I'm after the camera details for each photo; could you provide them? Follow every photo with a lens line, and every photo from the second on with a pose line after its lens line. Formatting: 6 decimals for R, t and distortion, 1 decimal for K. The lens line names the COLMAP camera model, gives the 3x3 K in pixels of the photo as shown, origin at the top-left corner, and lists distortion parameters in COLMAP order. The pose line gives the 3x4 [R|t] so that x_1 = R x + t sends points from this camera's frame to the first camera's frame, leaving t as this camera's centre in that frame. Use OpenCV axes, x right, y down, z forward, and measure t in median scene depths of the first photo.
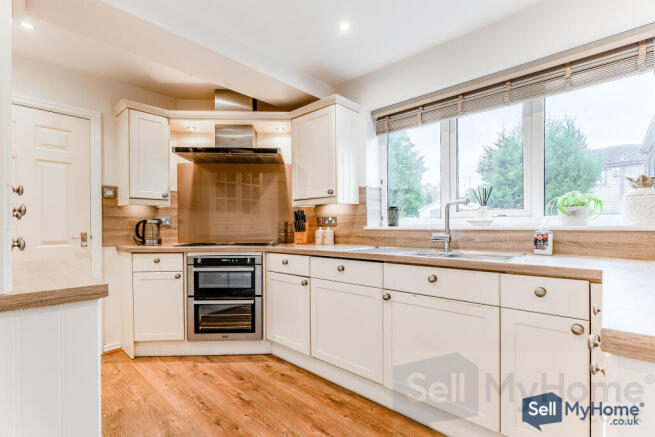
lens RADIAL K [[302.9, 0, 326.4], [0, 302.9, 226.5], [0, 0, 1]] dist [0.000072, -0.000010]
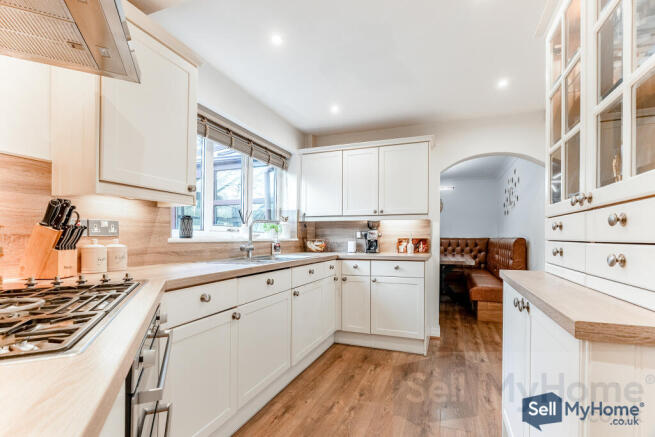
lens RADIAL K [[300.4, 0, 327.1], [0, 300.4, 239.5], [0, 0, 1]] dist [0.000007, 0.000000]
pose [[-0.356639, 0.000809, 0.934242, -0.719828], [-0.002900, 0.999994, -0.001972, 0.003244], [-0.934238, -0.003412, -0.356635, 0.922613]]
